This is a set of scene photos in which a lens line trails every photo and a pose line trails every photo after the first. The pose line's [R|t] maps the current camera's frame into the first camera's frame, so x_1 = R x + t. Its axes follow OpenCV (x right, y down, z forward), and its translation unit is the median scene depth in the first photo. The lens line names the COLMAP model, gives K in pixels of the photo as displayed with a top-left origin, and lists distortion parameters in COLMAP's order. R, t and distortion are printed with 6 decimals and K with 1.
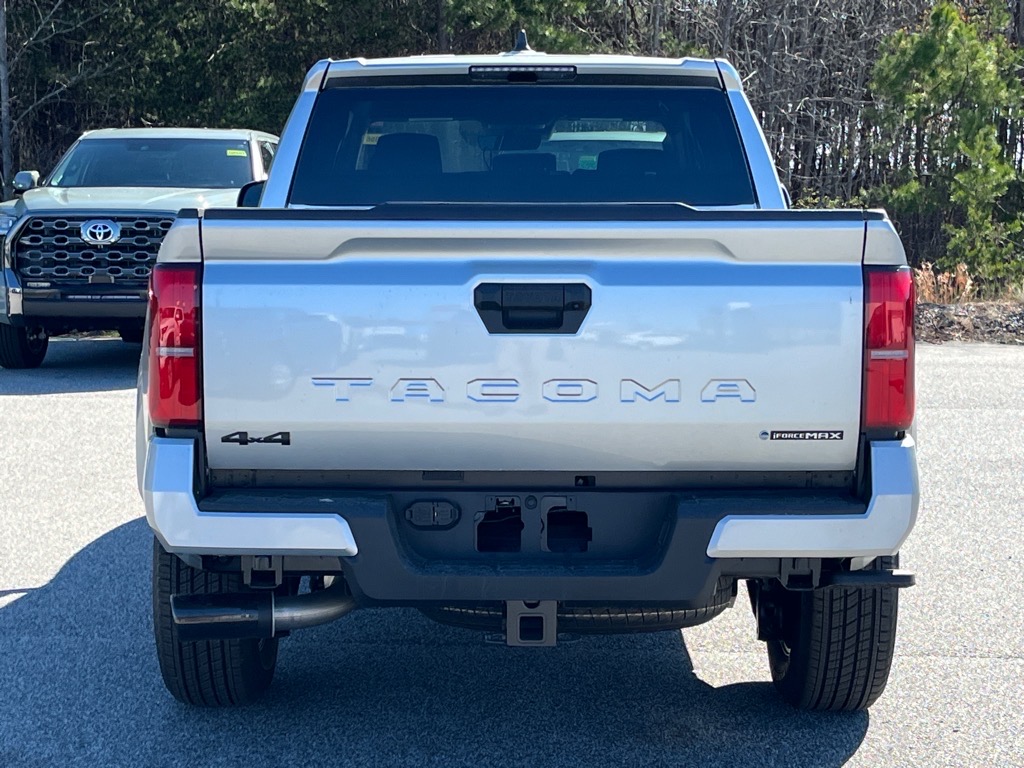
lens RADIAL K [[1920.9, 0, 511.8], [0, 1920.9, 389.3], [0, 0, 1]] dist [0.128634, 0.000000]
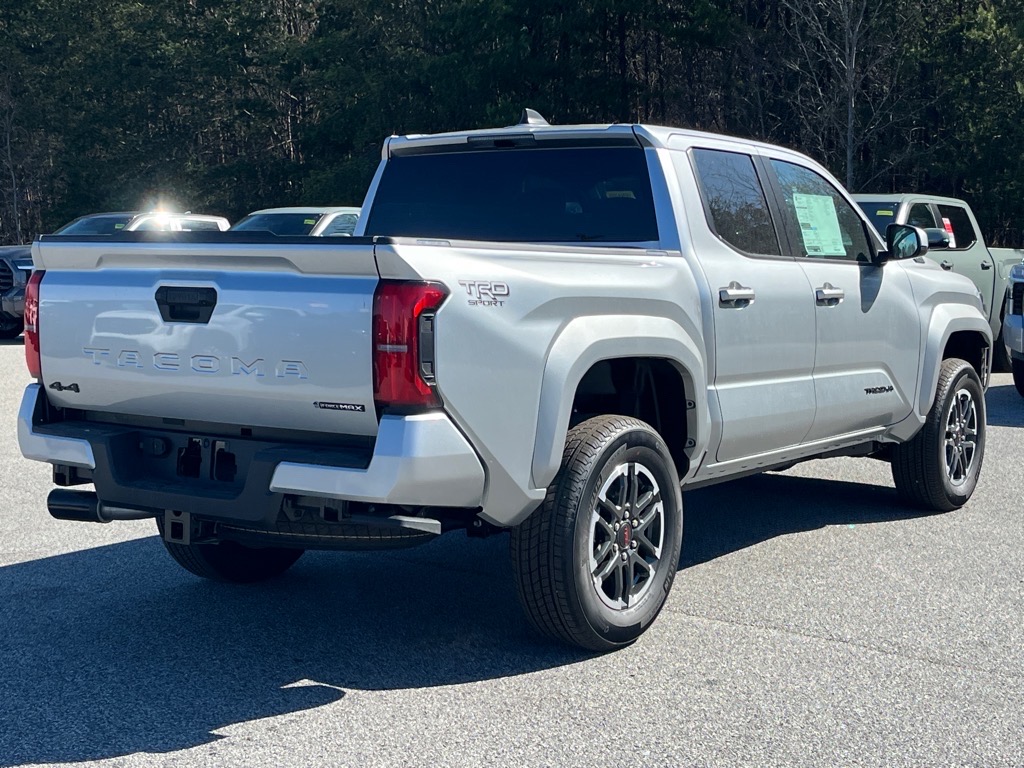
lens RADIAL K [[1523.8, 0, 514.2], [0, 1523.8, 378.4], [0, 0, 1]] dist [0.162640, 0.000000]
pose [[0.825489, 0.051659, -0.562049, 0.612371], [-0.063137, 0.998004, -0.001002, -0.001453], [0.560875, 0.036314, 0.827104, 0.144568]]
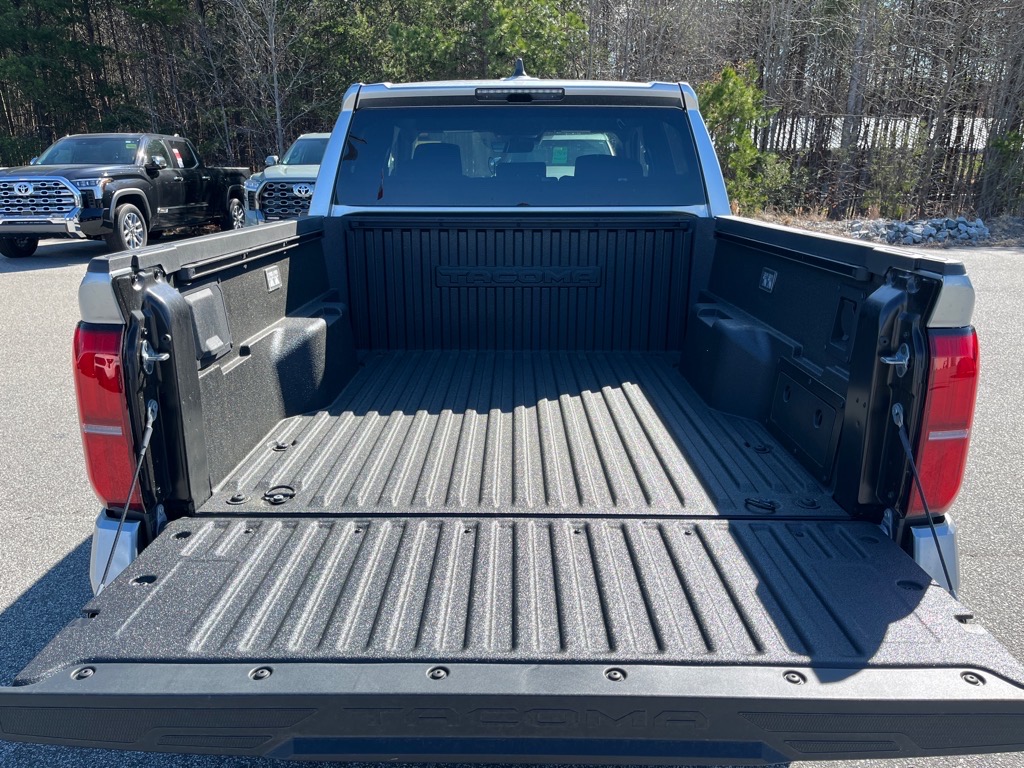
lens RADIAL K [[786.0, 0, 508.5], [0, 786.0, 388.5], [0, 0, 1]] dist [0.037136, 0.001175]
pose [[0.999886, 0.003396, -0.014685, 0.006312], [-0.000677, 0.983419, 0.181349, -0.071441], [0.015058, -0.181319, 0.983309, 0.470728]]
